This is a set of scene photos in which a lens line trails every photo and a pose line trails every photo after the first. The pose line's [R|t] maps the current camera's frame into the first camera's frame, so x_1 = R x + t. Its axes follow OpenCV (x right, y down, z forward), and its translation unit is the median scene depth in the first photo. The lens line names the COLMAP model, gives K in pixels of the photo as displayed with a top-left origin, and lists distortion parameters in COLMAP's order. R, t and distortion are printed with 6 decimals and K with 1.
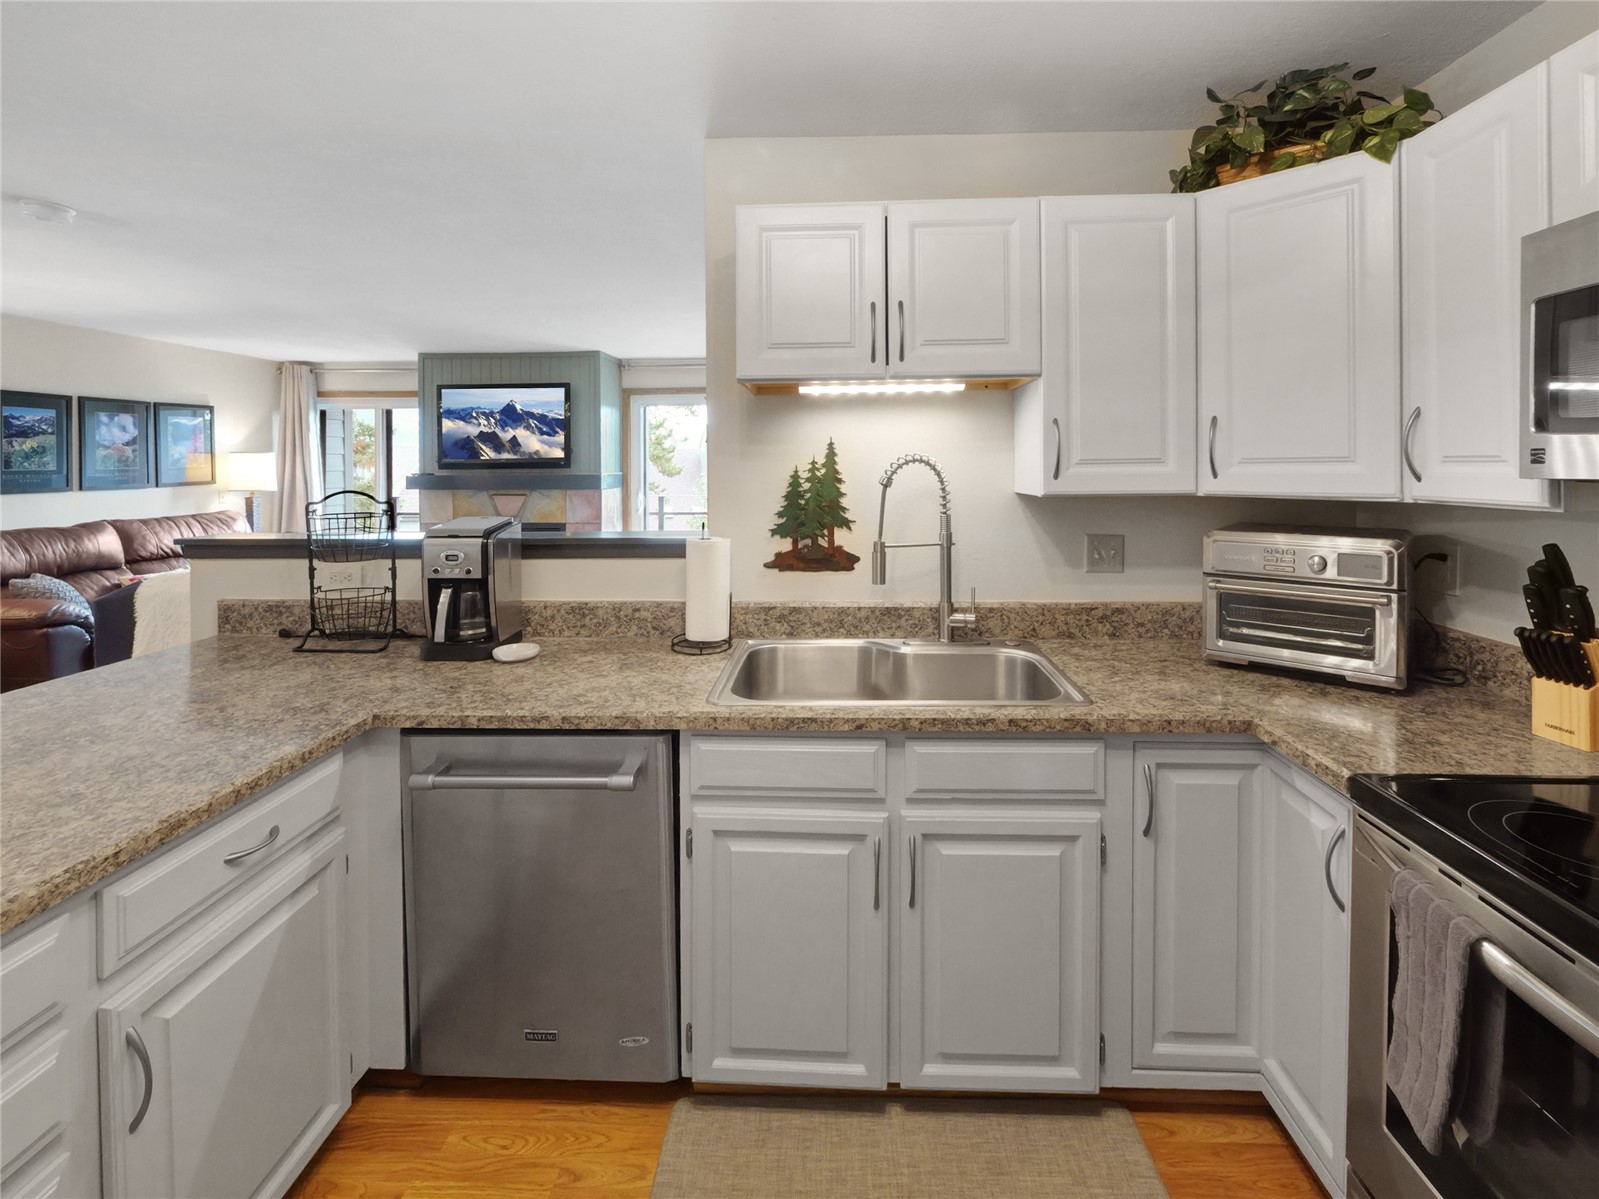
lens RADIAL K [[731.8, 0, 848.1], [0, 731.8, 472.3], [0, 0, 1]] dist [-0.003163, 0.000375]
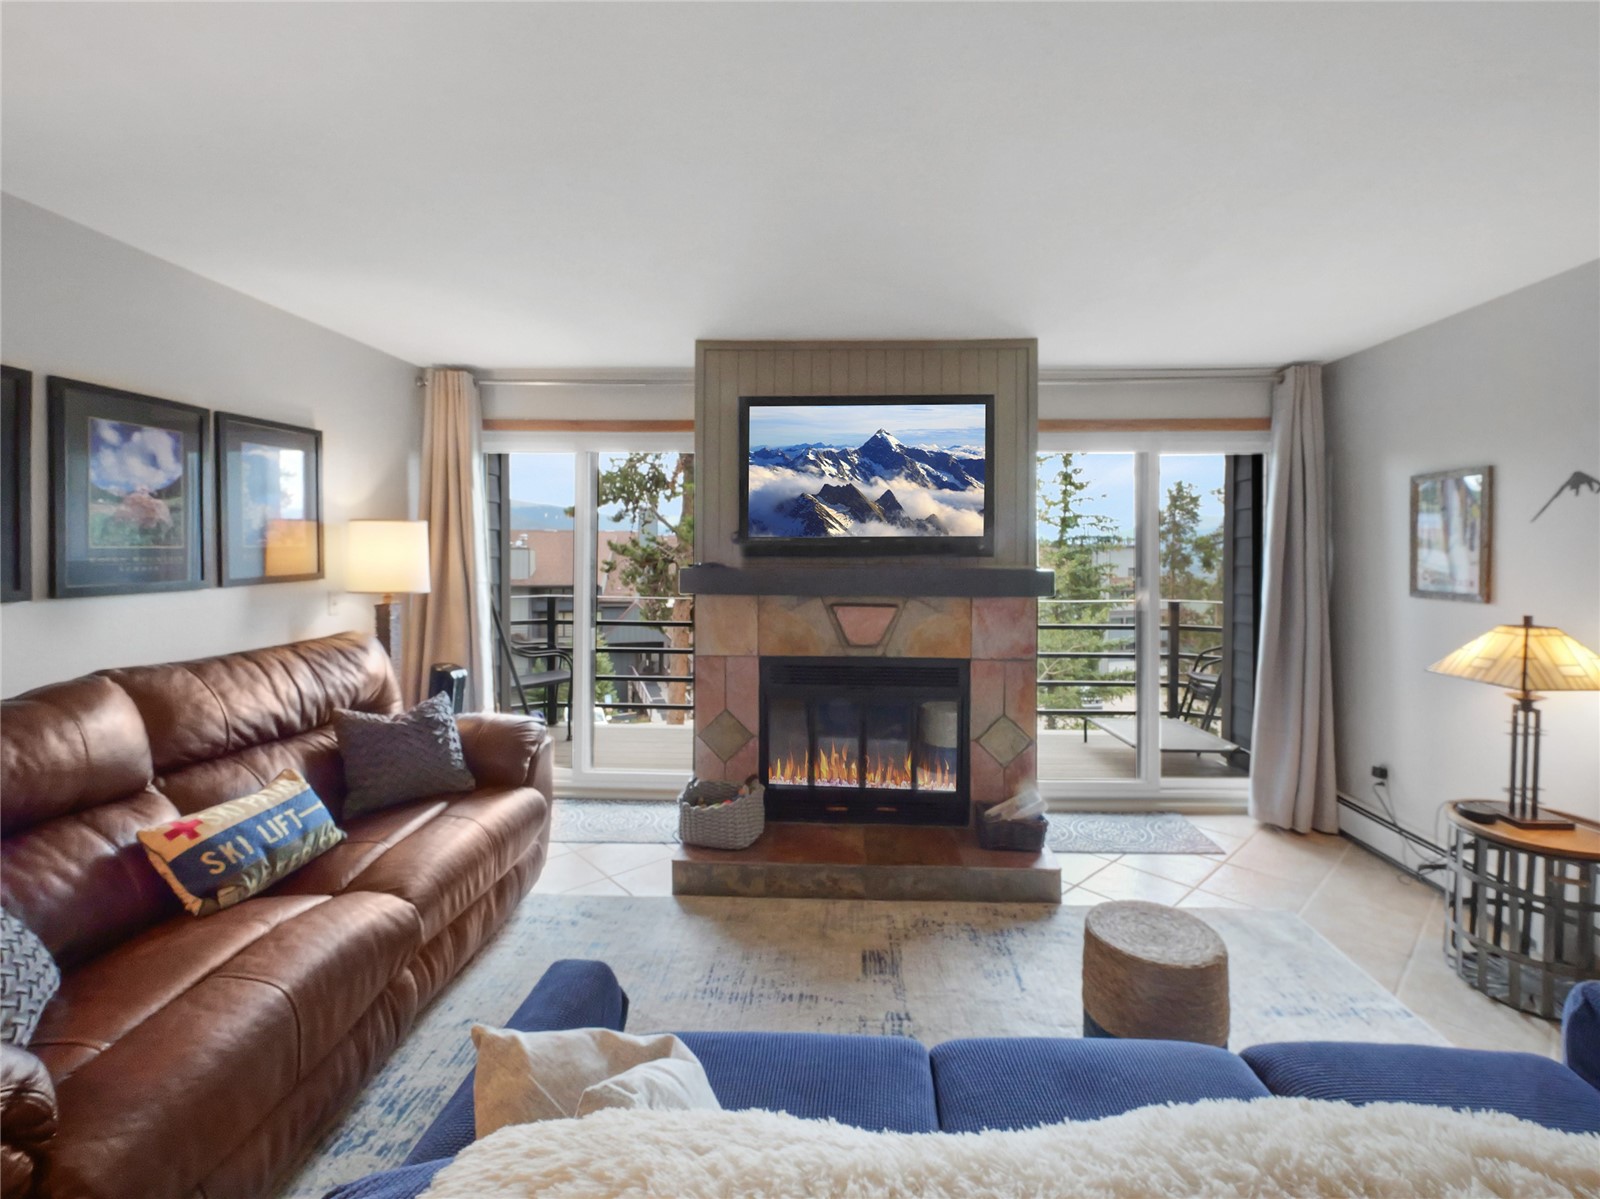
lens RADIAL K [[584.8, 0, 716.3], [0, 584.8, 558.5], [0, 0, 1]] dist [-0.000273, -0.000055]
pose [[0.999944, 0.009854, 0.003966, -1.316453], [-0.009817, 0.999909, -0.009253, 0.003911], [-0.004057, 0.009213, 0.999949, 1.300587]]
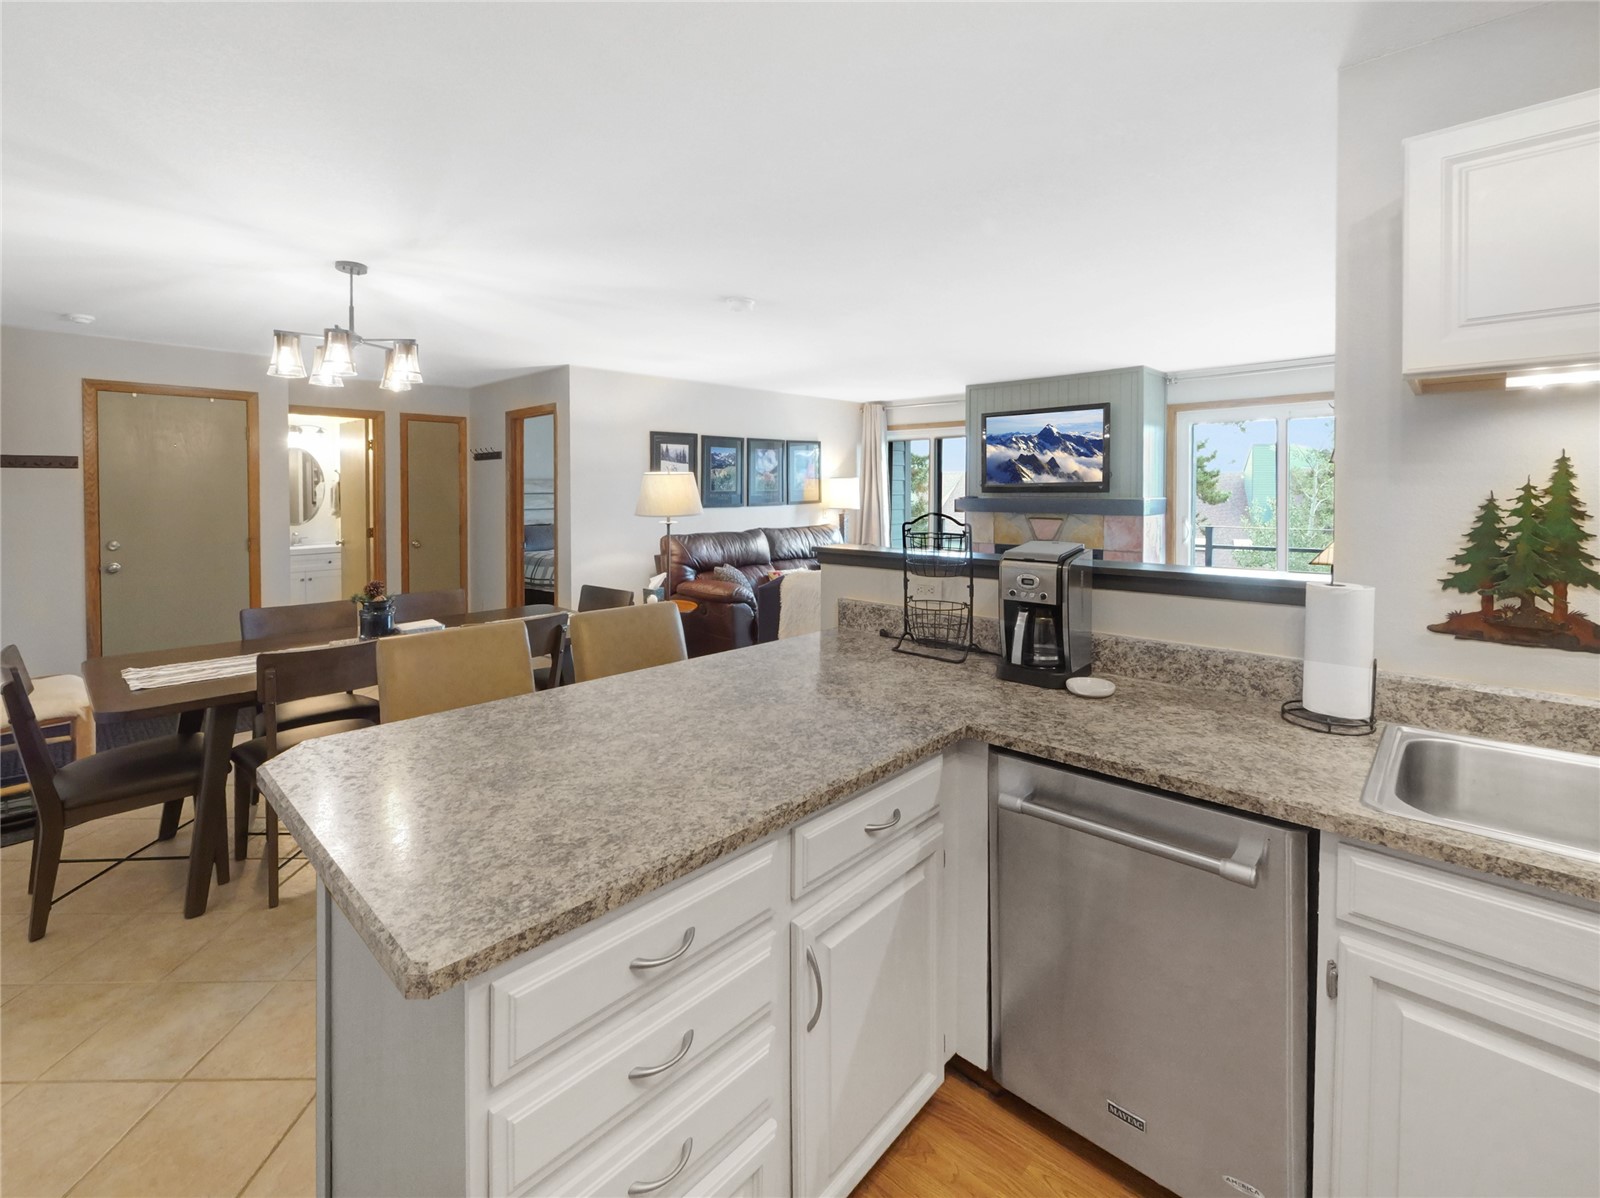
lens RADIAL K [[738.6, 0, 793.5], [0, 738.6, 500.2], [0, 0, 1]] dist [-0.005088, -0.000434]
pose [[0.743205, 0.014154, -0.668913, -0.097604], [-0.010660, 0.999900, 0.009313, -0.000485], [0.668978, 0.000209, 0.743282, 0.031014]]
